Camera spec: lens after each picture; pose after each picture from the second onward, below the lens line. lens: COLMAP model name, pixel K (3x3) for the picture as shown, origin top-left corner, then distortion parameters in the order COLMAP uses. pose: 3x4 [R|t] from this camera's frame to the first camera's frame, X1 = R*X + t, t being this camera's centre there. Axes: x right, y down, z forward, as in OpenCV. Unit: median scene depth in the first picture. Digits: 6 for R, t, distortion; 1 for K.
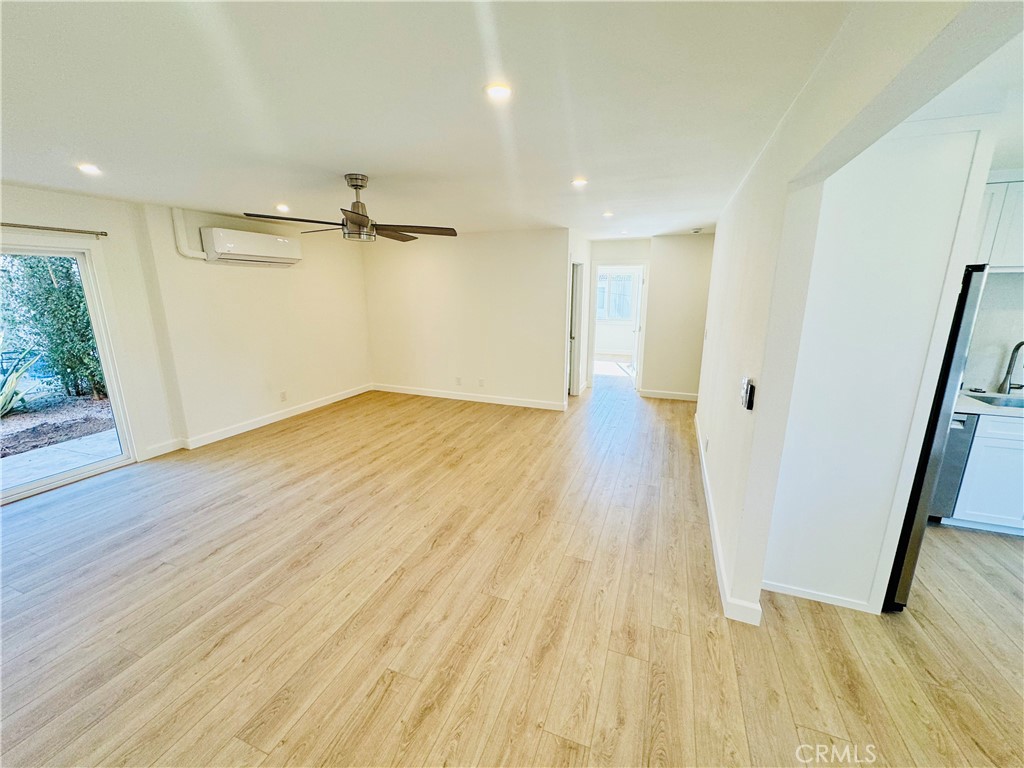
lens RADIAL K [[407.5, 0, 513.0], [0, 407.5, 384.6], [0, 0, 1]] dist [0.000823, 0.000032]
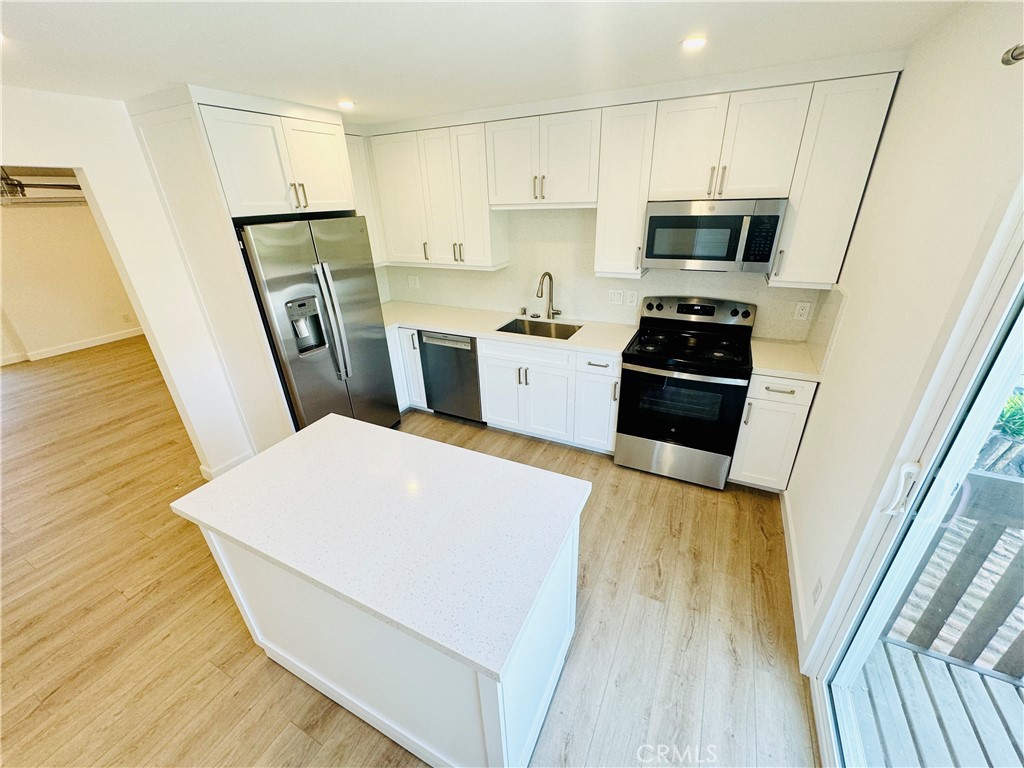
lens RADIAL K [[407.5, 0, 514.7], [0, 407.5, 382.4], [0, 0, 1]] dist [0.000823, 0.000032]
pose [[0.994654, 0.017348, -0.101799, 1.328556], [0.002748, 0.980992, 0.194028, -0.031357], [0.103230, -0.193271, 0.975700, -0.177620]]
